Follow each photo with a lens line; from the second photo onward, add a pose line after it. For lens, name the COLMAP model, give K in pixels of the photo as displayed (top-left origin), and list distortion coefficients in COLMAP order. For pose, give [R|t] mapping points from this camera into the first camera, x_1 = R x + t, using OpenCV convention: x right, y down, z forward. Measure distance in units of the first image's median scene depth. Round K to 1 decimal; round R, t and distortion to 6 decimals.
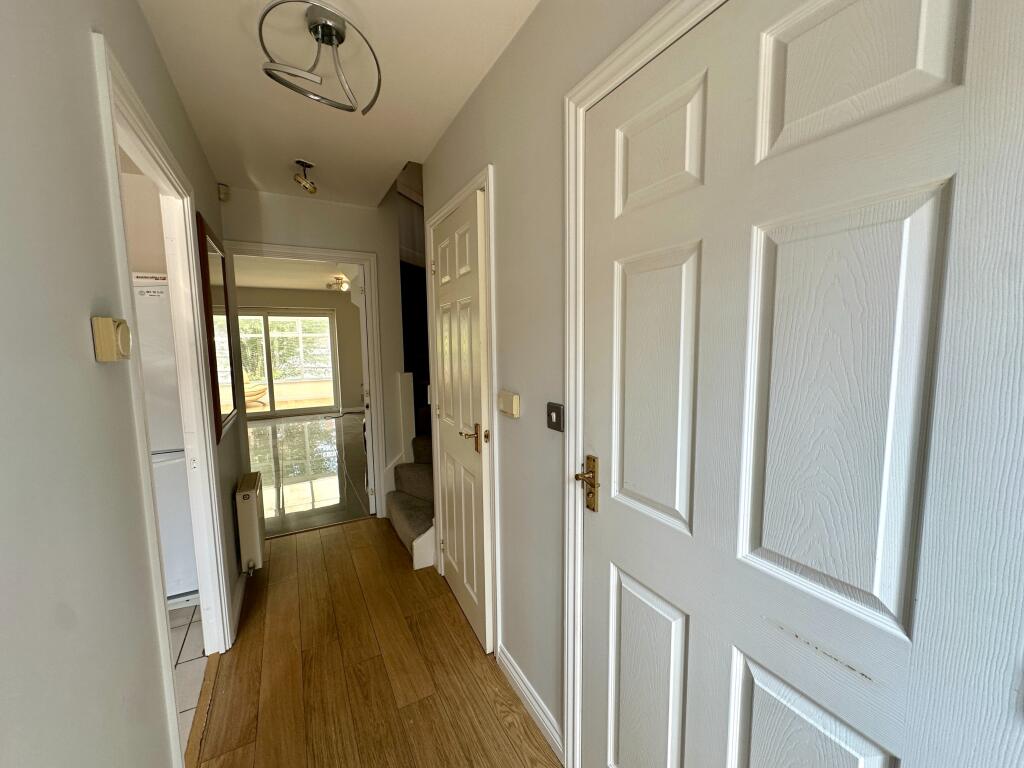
lens RADIAL K [[411.6, 0, 512.0], [0, 411.6, 384.0], [0, 0, 1]] dist [-0.001270, -0.000090]
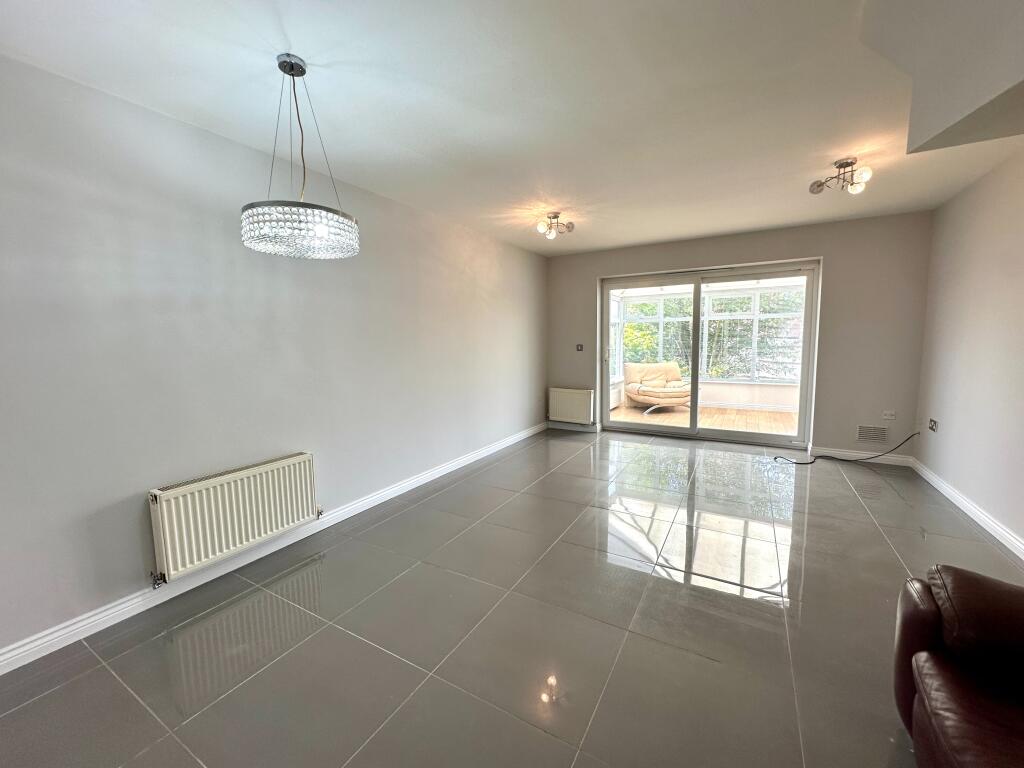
lens RADIAL K [[411.6, 0, 512.0], [0, 411.6, 384.0], [0, 0, 1]] dist [-0.001270, -0.000090]
pose [[0.522822, 0.099496, -0.846616, -0.170673], [-0.077721, 0.994592, 0.068891, -0.026601], [0.848892, 0.029782, 0.527727, 0.378059]]
